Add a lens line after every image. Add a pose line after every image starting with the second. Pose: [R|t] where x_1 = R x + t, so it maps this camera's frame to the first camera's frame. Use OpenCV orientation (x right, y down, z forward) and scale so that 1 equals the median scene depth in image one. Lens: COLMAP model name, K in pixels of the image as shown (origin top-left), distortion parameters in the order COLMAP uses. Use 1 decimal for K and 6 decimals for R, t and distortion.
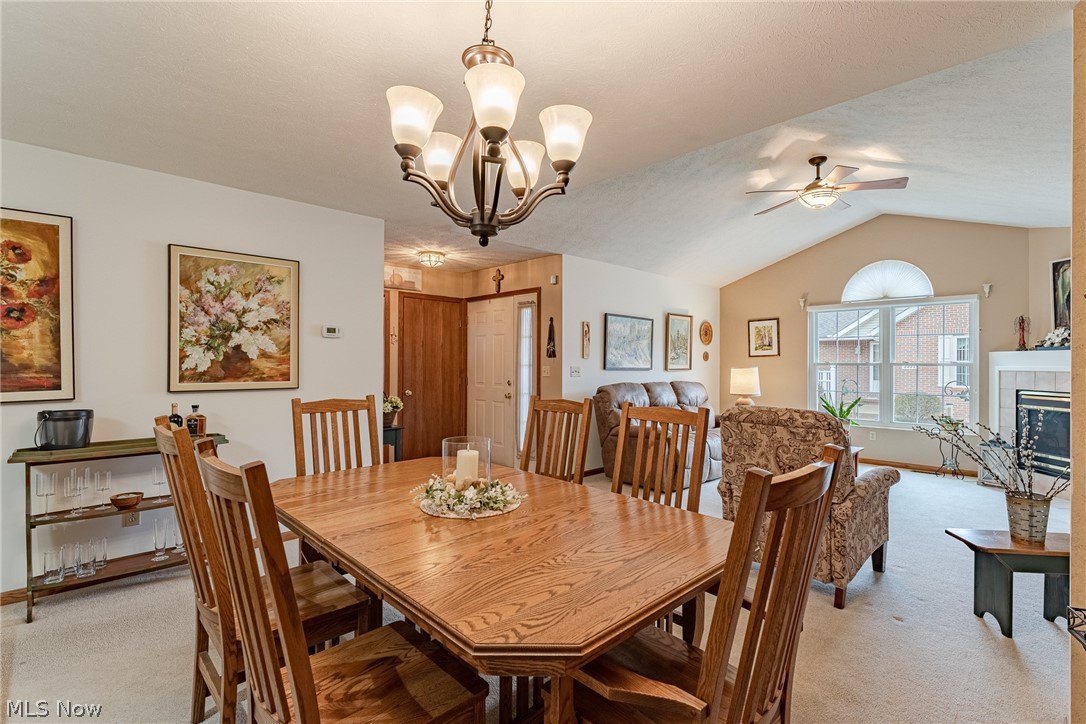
lens RADIAL K [[499.3, 0, 535.7], [0, 499.3, 364.3], [0, 0, 1]] dist [0.000853, 0.000416]
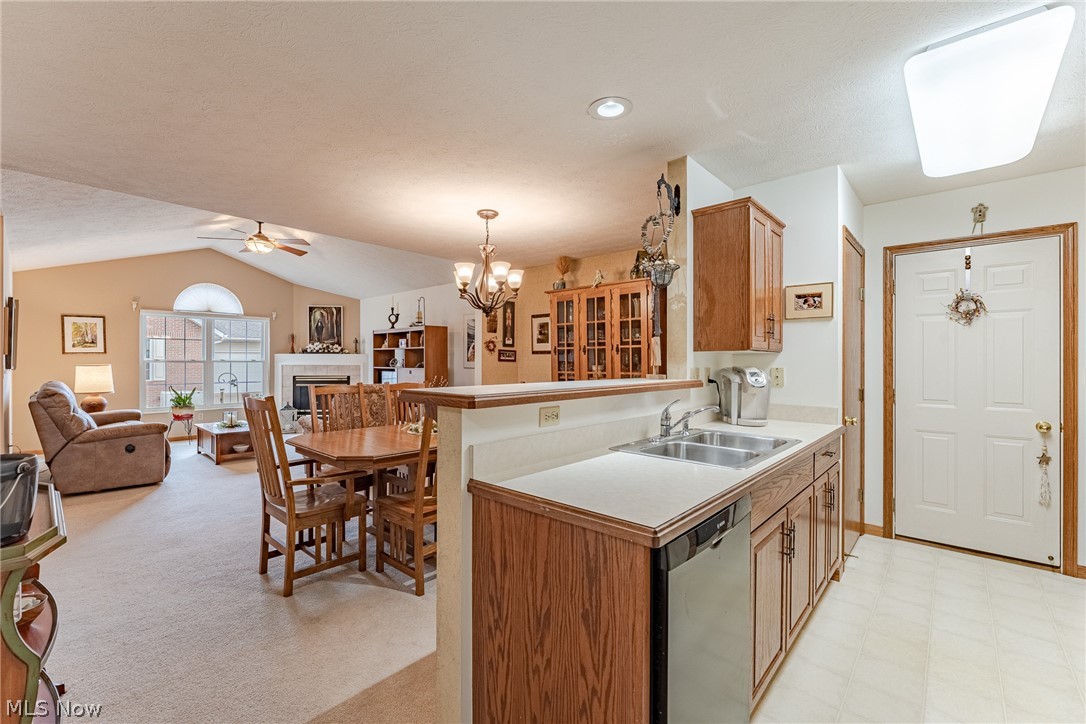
lens RADIAL K [[465.0, 0, 551.1], [0, 465.0, 360.2], [0, 0, 1]] dist [-0.002235, -0.001340]
pose [[-0.089726, -0.000617, 0.995966, -0.615047], [0.001586, 0.999998, 0.000762, -0.003101], [-0.995965, 0.001648, -0.089725, 0.208395]]
